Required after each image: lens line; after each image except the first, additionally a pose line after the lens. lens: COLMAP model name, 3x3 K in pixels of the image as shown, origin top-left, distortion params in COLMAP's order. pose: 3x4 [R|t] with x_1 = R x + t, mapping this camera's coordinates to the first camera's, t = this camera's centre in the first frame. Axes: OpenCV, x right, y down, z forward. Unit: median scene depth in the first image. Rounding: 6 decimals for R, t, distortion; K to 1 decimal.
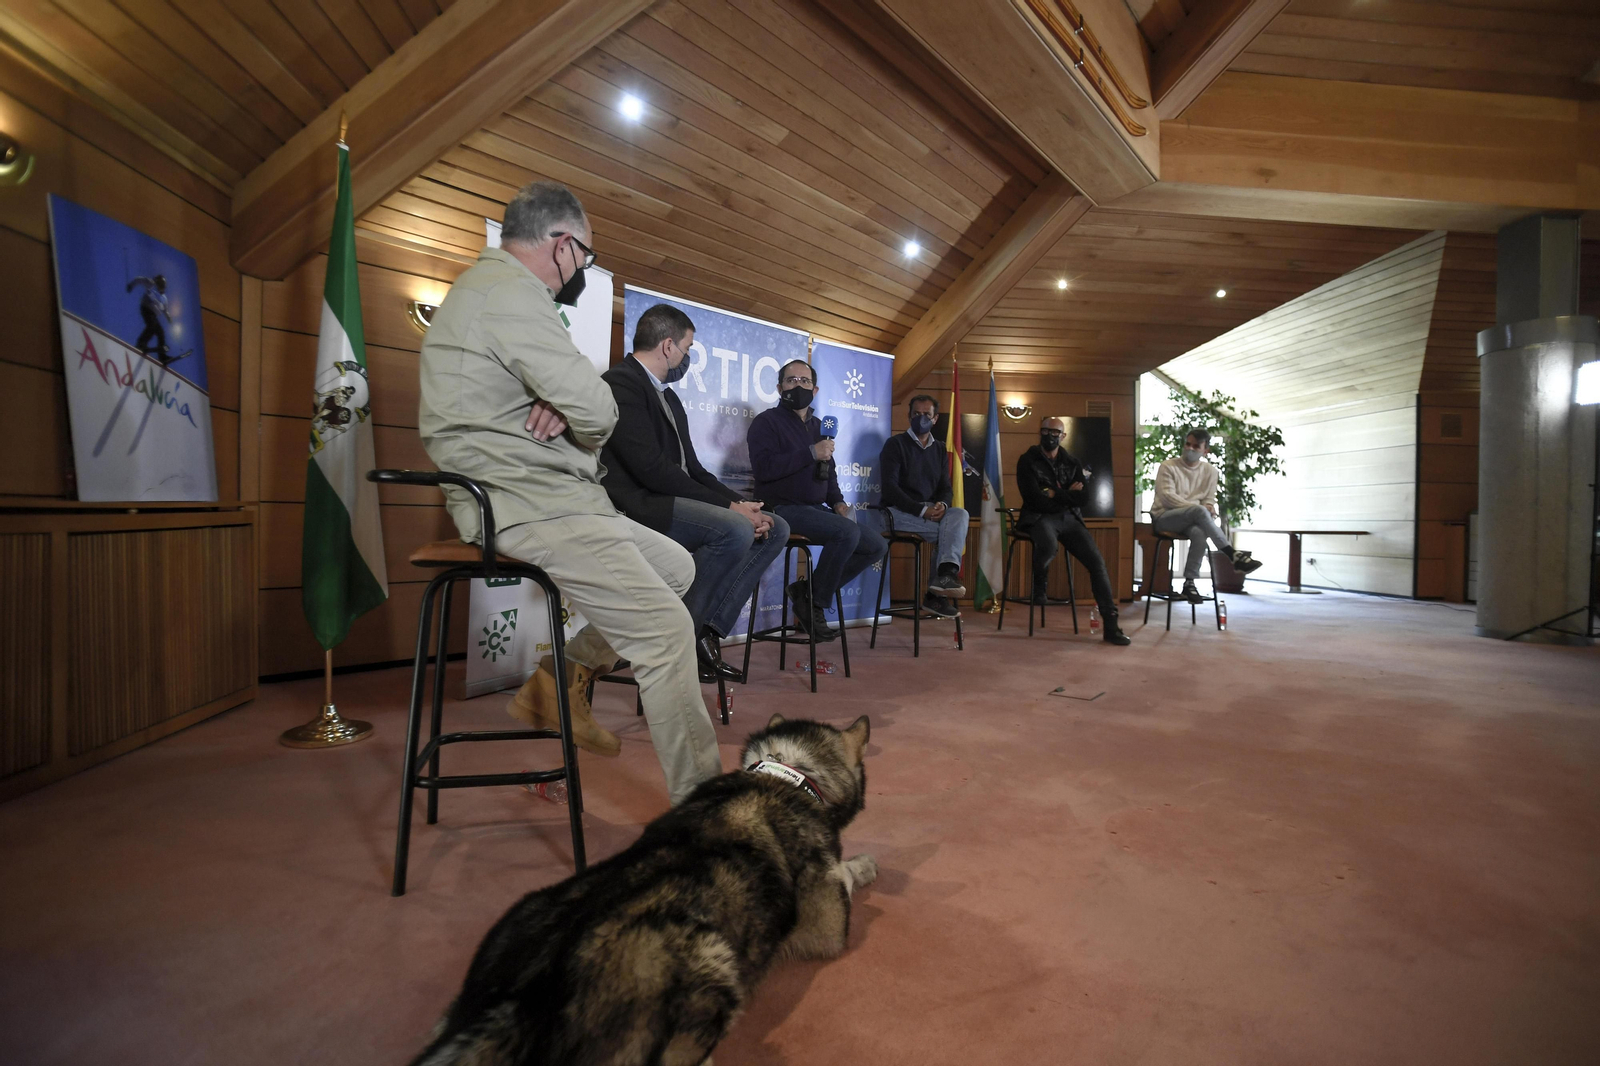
lens RADIAL K [[785.2, 0, 800.0], [0, 785.2, 533.0], [0, 0, 1]] dist [-0.078226, 0.030069]
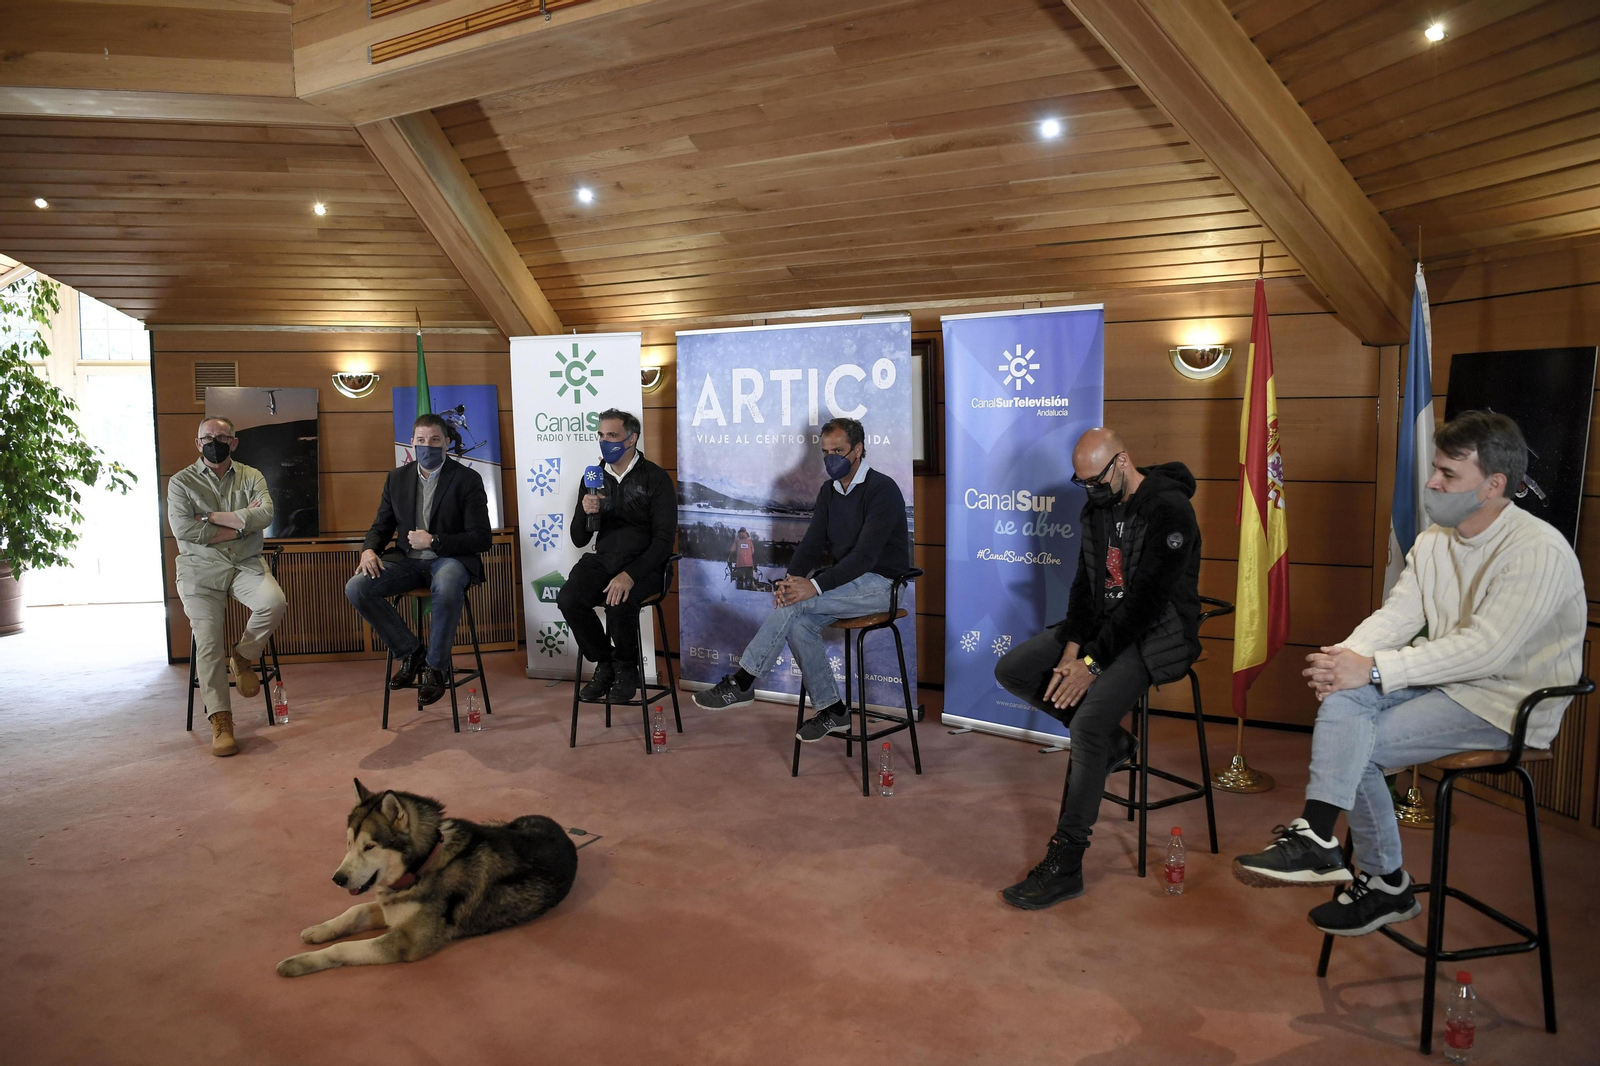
lens RADIAL K [[1106.6, 0, 800.0], [0, 1106.6, 533.0], [0, 0, 1]] dist [-0.066394, -0.000380]
pose [[0.162719, 0.081174, -0.983328, 1.297026], [-0.009369, 0.996692, 0.080726, -0.174988], [0.986628, -0.003923, 0.162941, 0.932868]]
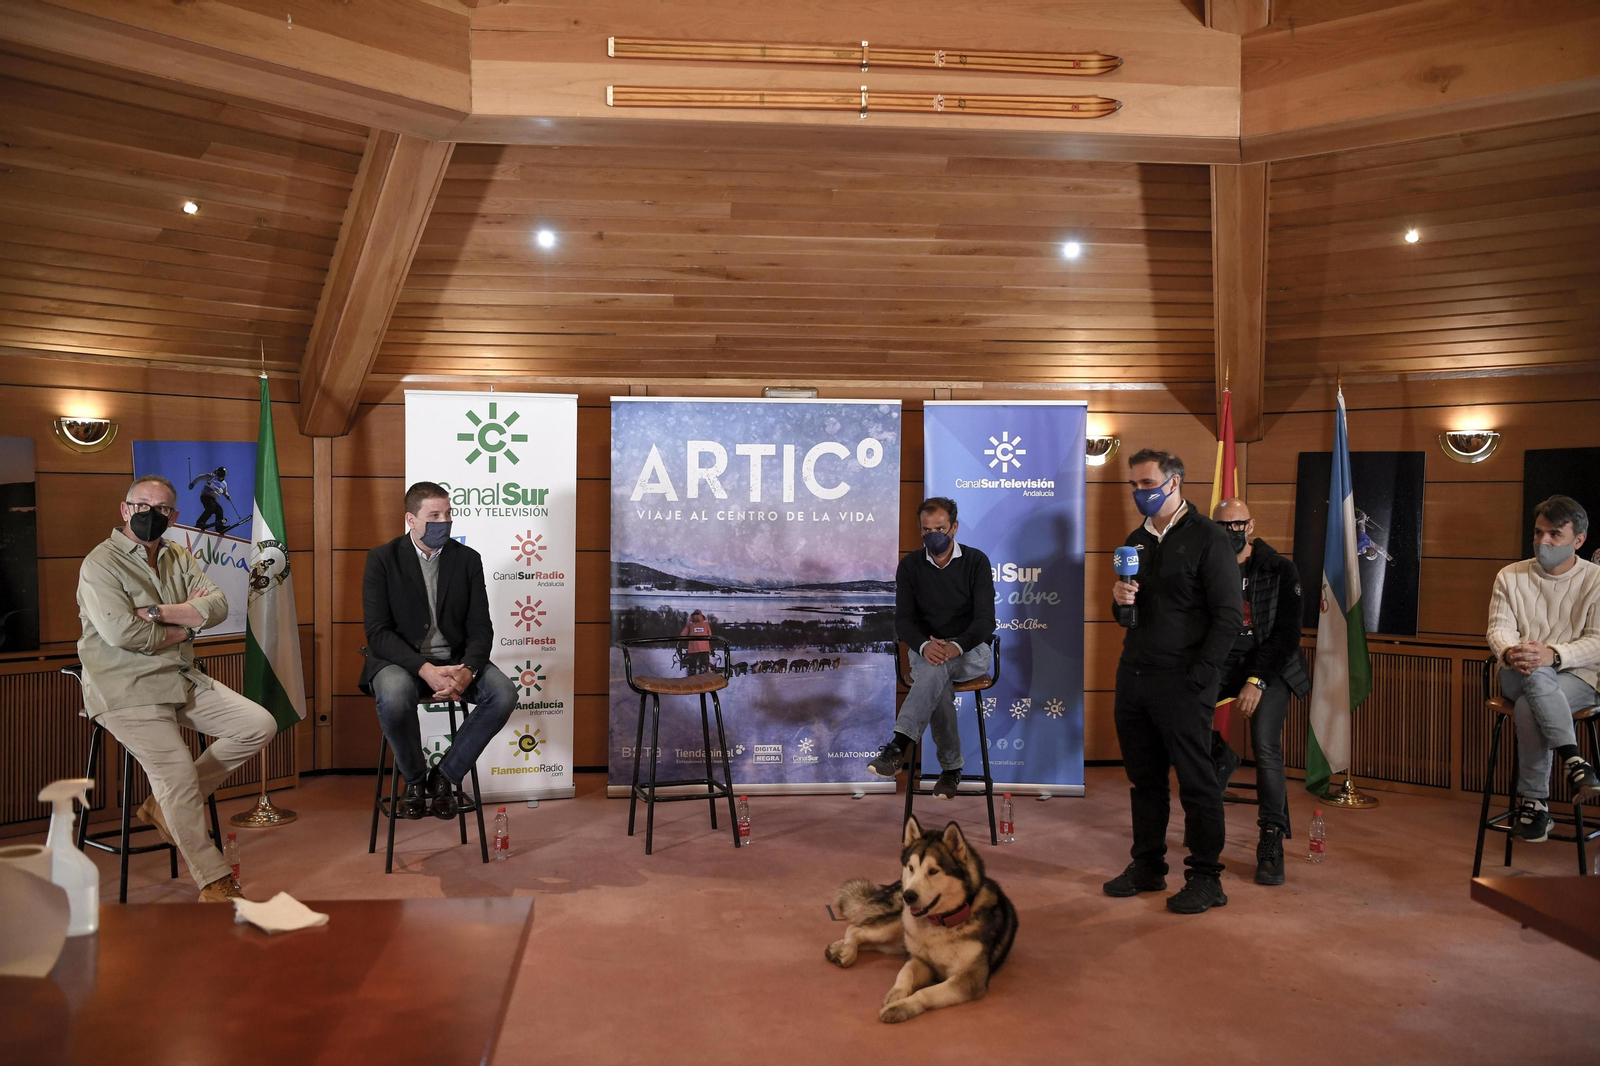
lens RADIAL K [[1474.1, 0, 800.0], [0, 1474.1, 533.0], [0, 0, 1]] dist [-0.000028, 0.001903]
pose [[0.708310, 0.006831, -0.705869, 1.218130], [-0.009966, 0.999950, -0.000324, -0.158947], [0.705831, 0.007264, 0.708343, -0.107722]]
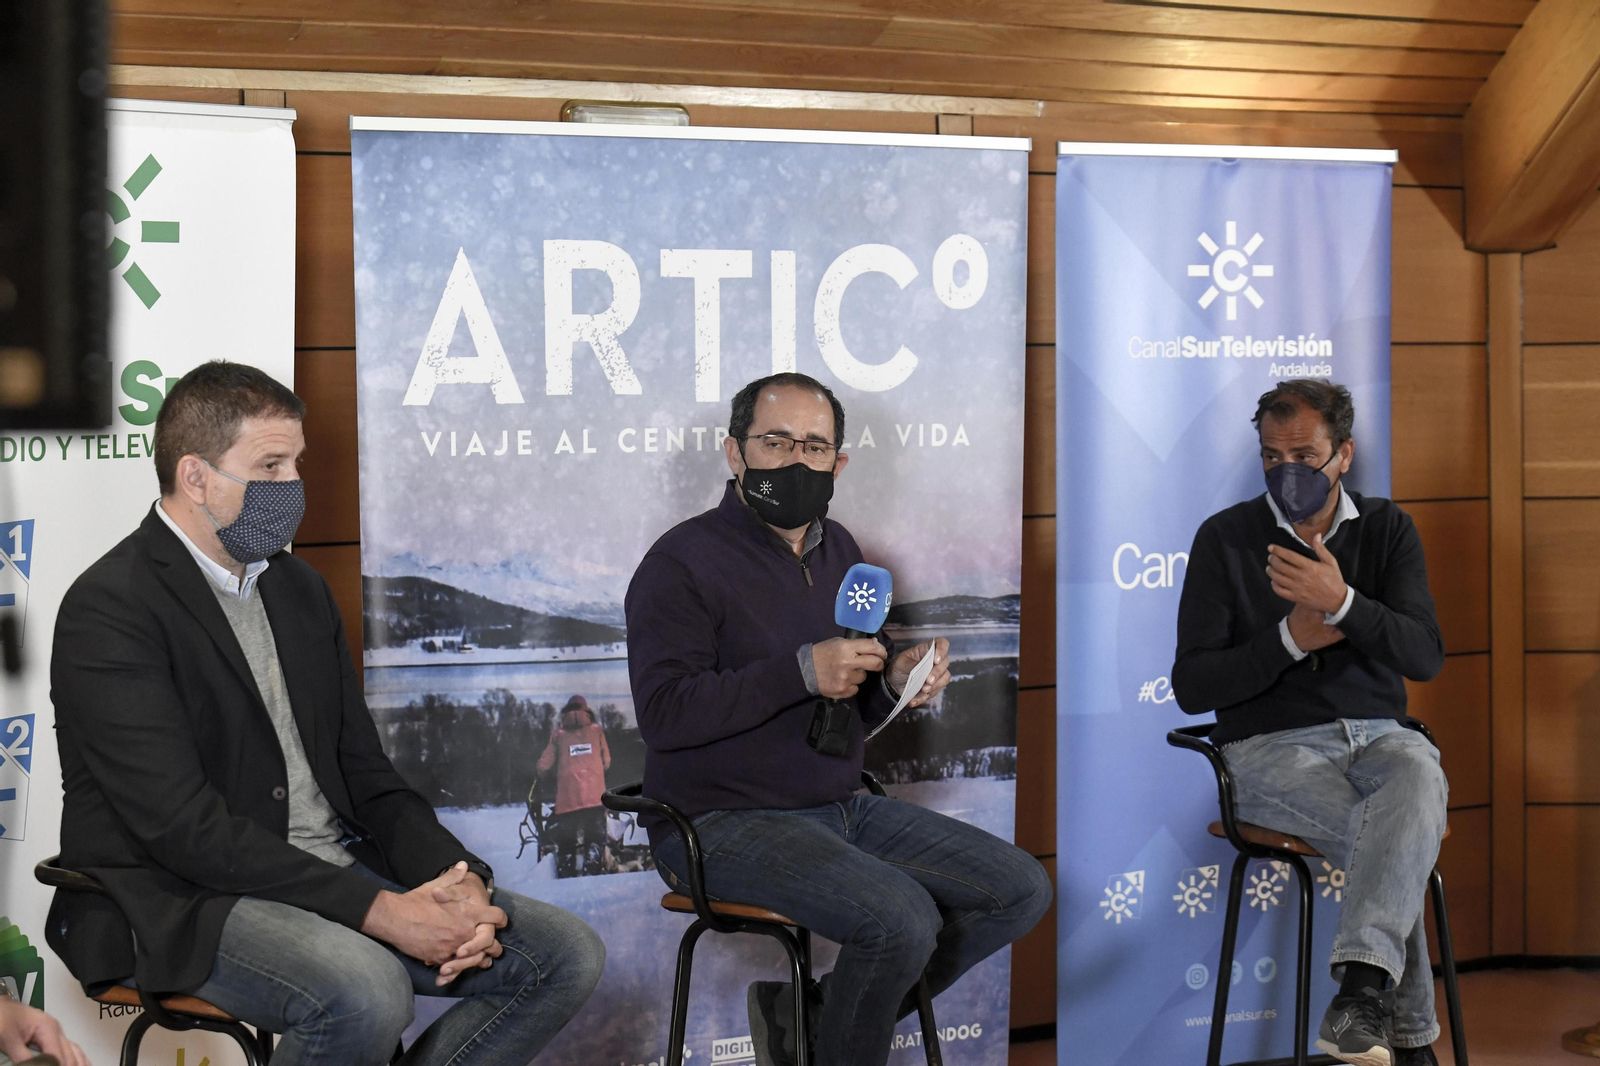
lens RADIAL K [[3334.2, 0, 800.0], [0, 3334.2, 533.0], [0, 0, 1]] dist [-0.206918, -0.159148]
pose [[0.953183, -0.014061, -0.302066, 0.400405], [0.020814, 0.999600, 0.019149, -0.165223], [0.301676, -0.024540, 0.953095, -0.328421]]
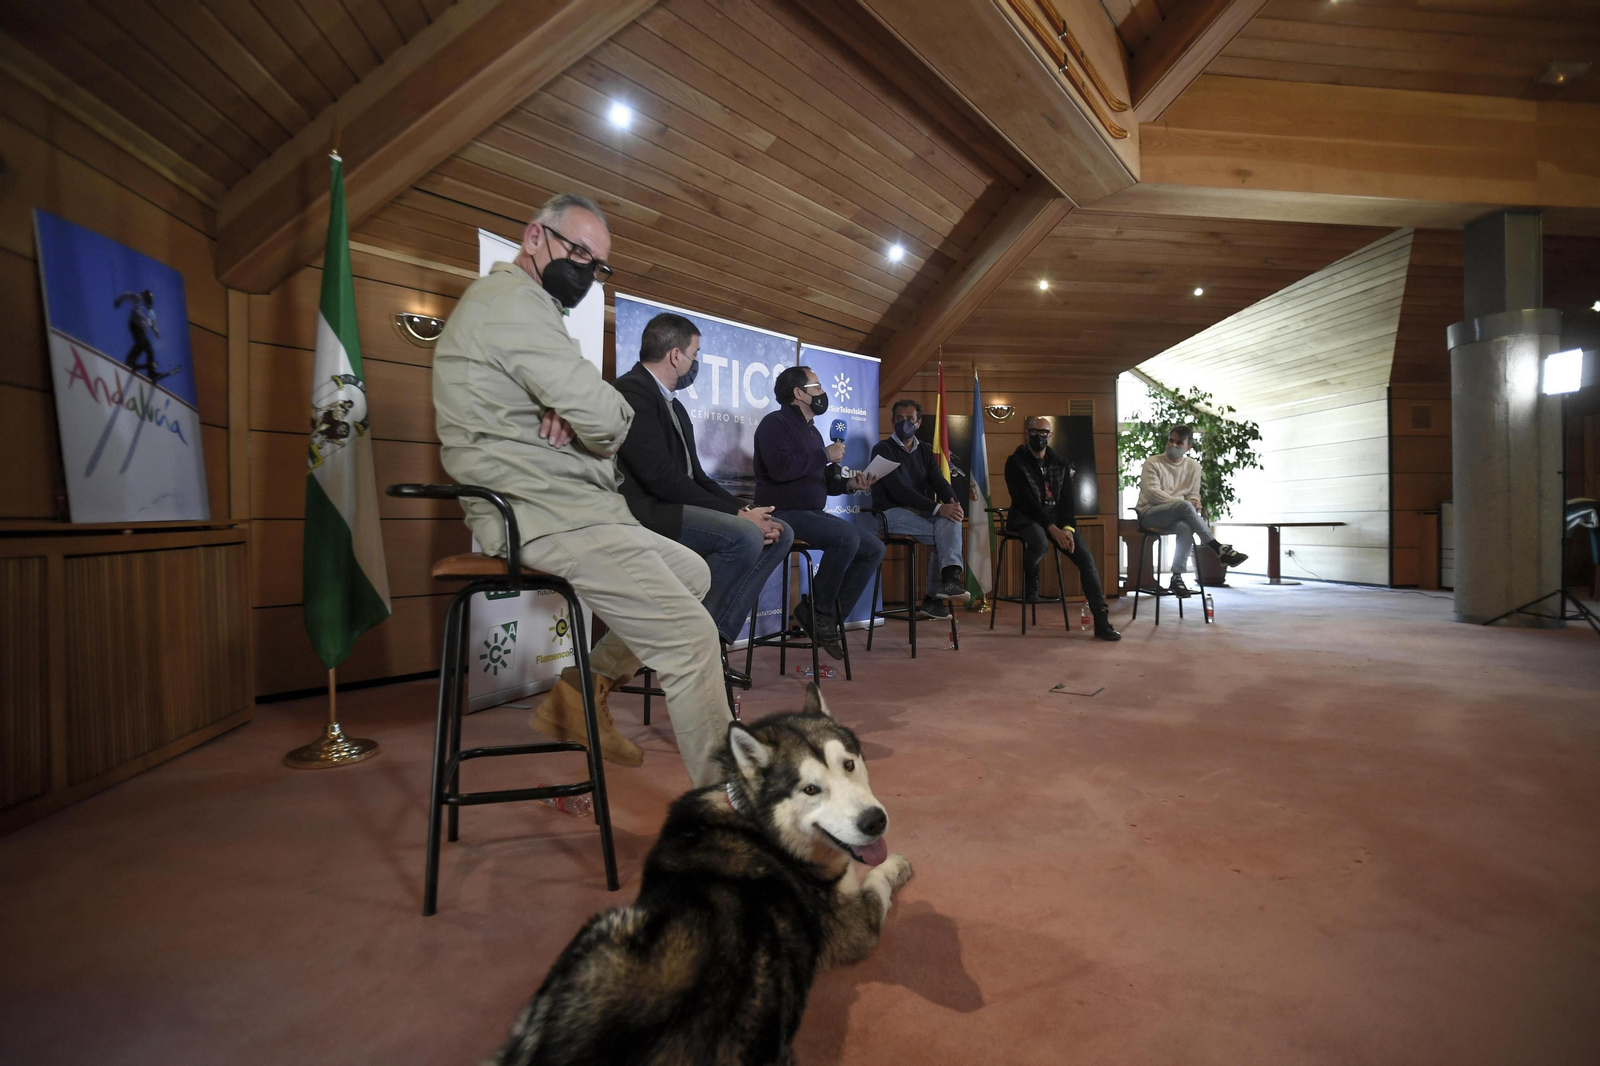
lens RADIAL K [[785.2, 0, 800.0], [0, 785.2, 533.0], [0, 0, 1]] dist [-0.078226, 0.030069]
pose [[0.999288, -0.024165, 0.028973, -0.025170], [0.024322, 0.999691, -0.005092, -0.000759], [-0.028841, 0.005793, 0.999567, -0.001181]]
